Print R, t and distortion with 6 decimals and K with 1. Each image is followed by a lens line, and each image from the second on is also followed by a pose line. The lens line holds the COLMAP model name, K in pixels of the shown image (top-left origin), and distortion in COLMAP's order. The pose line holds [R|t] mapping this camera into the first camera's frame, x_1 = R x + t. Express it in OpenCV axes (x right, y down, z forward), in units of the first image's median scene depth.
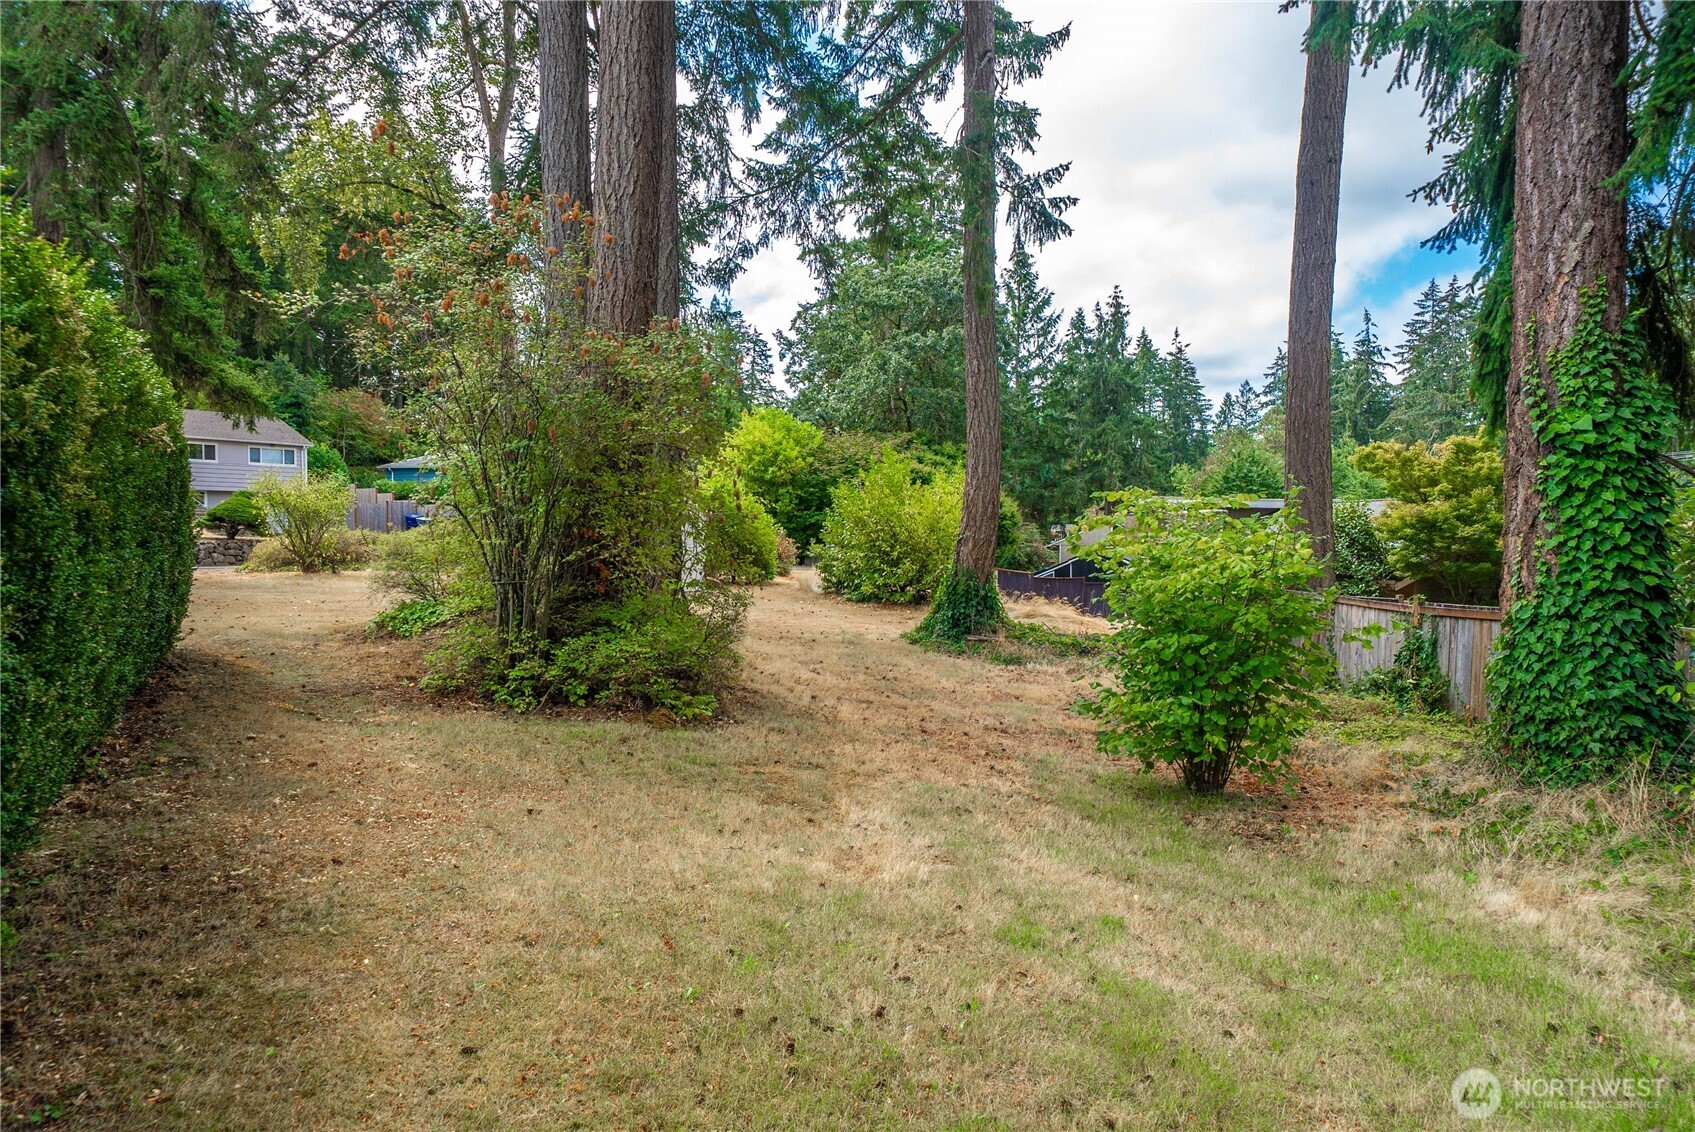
lens RADIAL K [[1072.1, 0, 851.5], [0, 1072.1, 568.2], [0, 0, 1]] dist [0.004983, 0.001132]
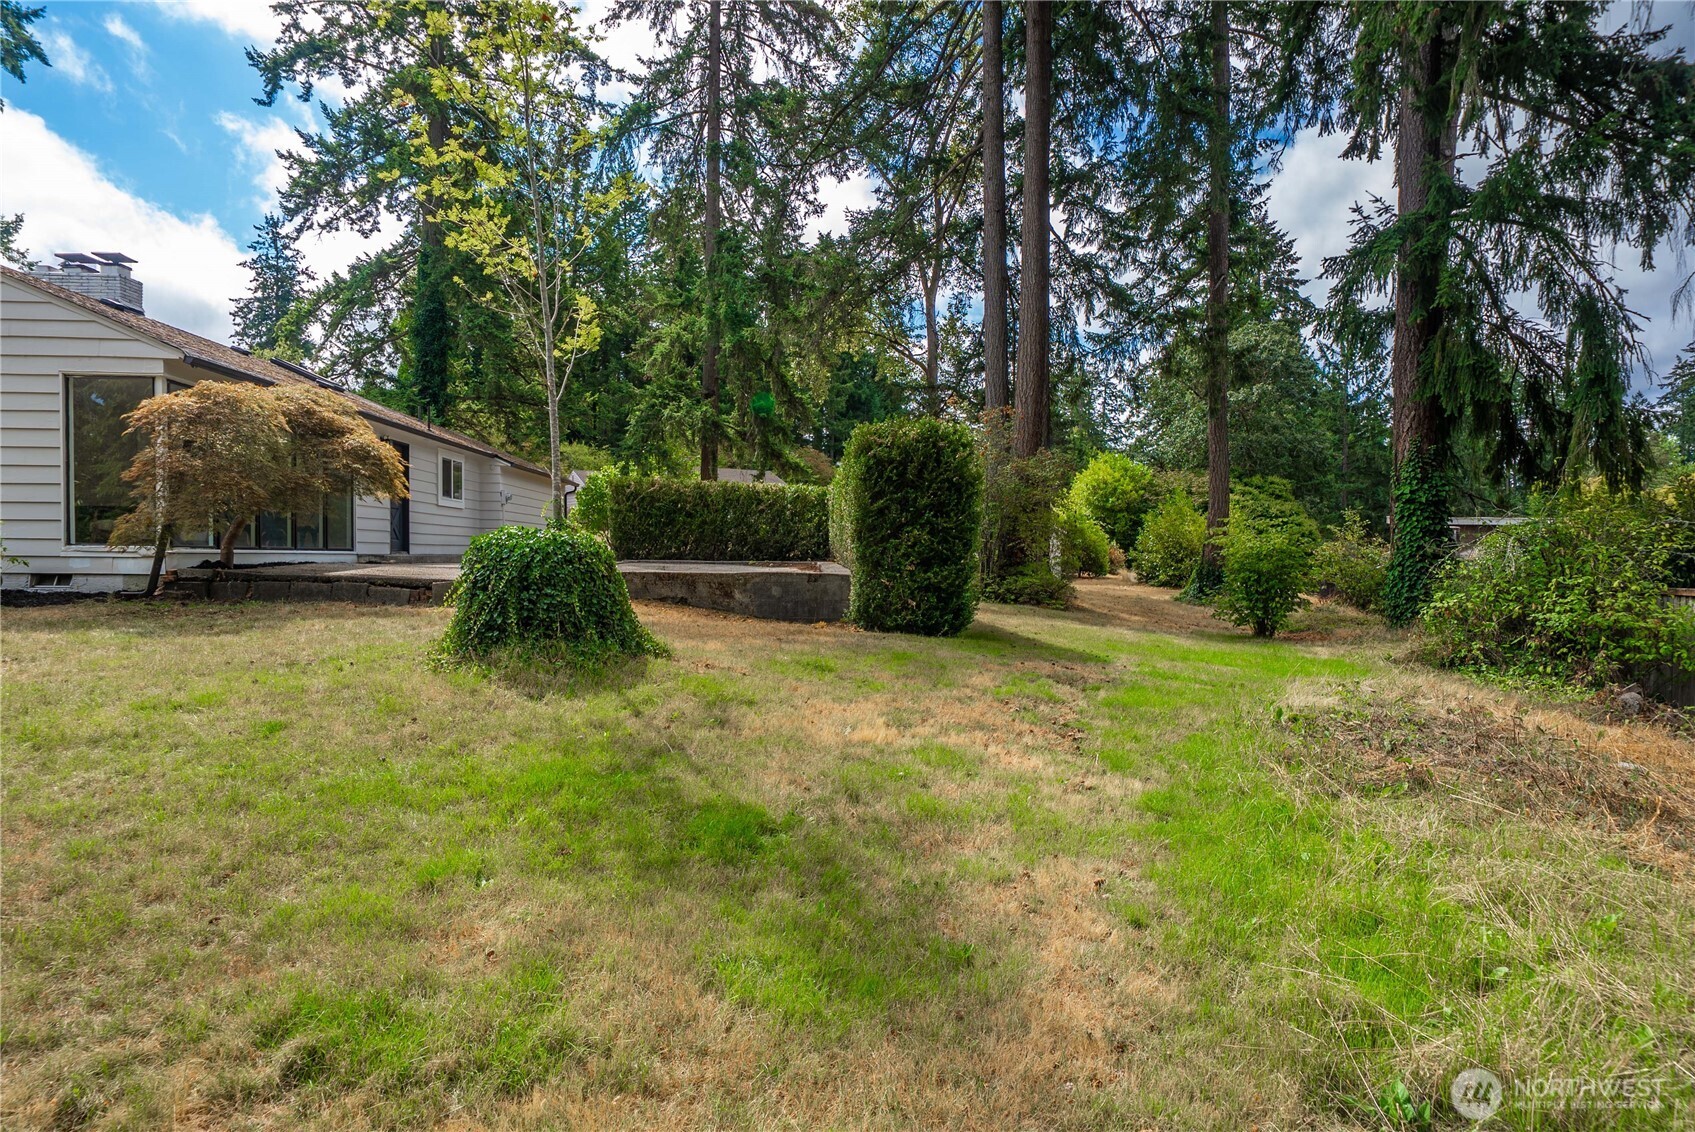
lens RADIAL K [[934.9, 0, 847.1], [0, 934.9, 573.3], [0, 0, 1]] dist [-0.007294, 0.001281]
pose [[0.935872, 0.008475, -0.352240, 0.044199], [-0.012144, 0.999893, -0.008209, 0.020707], [0.352132, 0.011961, 0.935874, -0.328601]]
